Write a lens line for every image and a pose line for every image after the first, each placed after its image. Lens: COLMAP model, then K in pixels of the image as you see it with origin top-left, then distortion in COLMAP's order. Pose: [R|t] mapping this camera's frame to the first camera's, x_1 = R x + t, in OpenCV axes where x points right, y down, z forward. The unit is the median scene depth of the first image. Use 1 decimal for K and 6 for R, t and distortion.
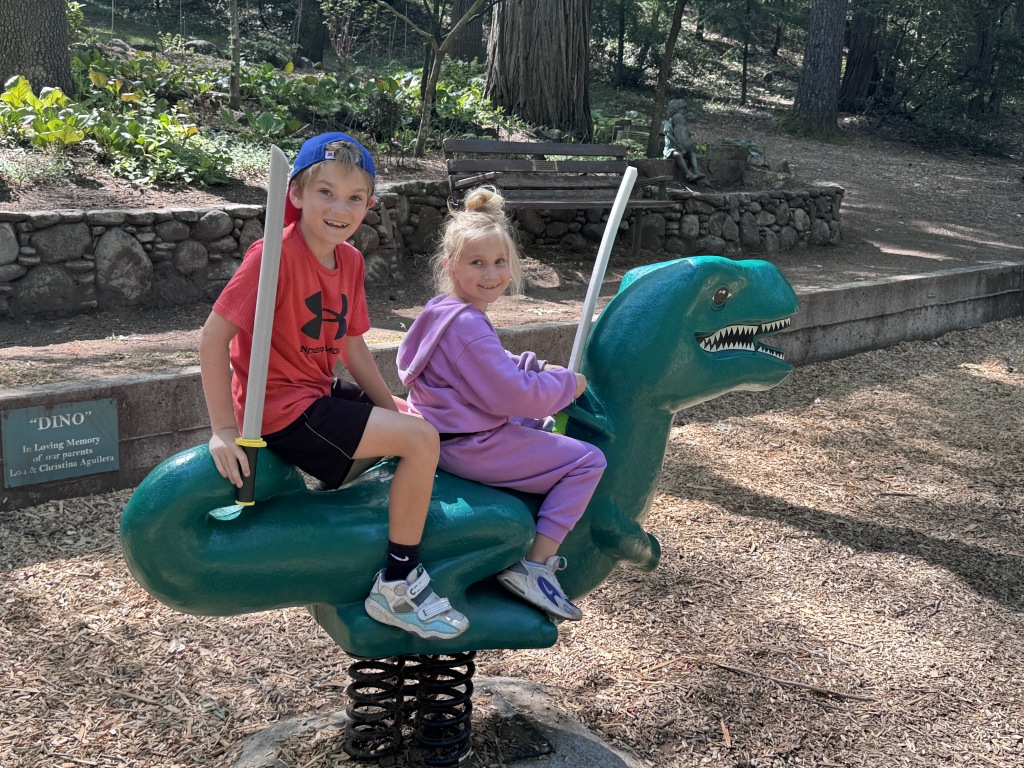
lens RADIAL K [[1101.2, 0, 508.7], [0, 1101.2, 390.9], [0, 0, 1]] dist [0.197225, -0.429769]
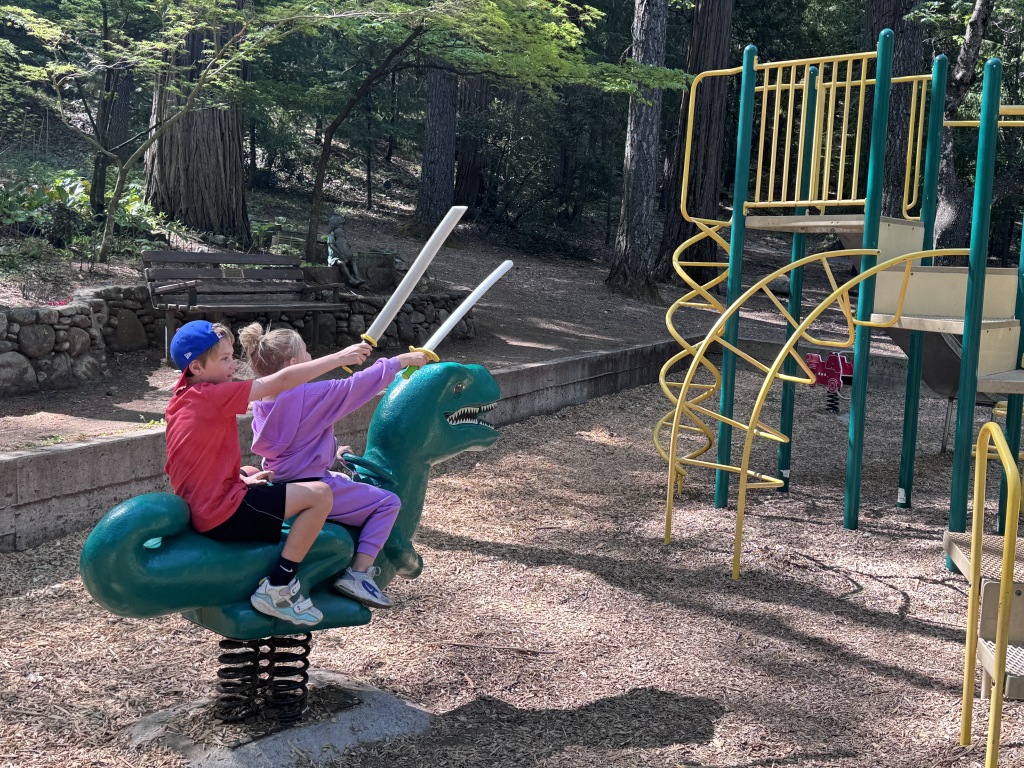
lens RADIAL K [[1101.2, 0, 508.7], [0, 1101.2, 390.9], [0, 0, 1]] dist [0.197225, -0.429769]
pose [[0.942500, -0.031617, 0.332707, -0.081553], [0.057270, 0.996069, -0.067579, 0.009523], [-0.329262, 0.082747, 0.940606, -0.149780]]
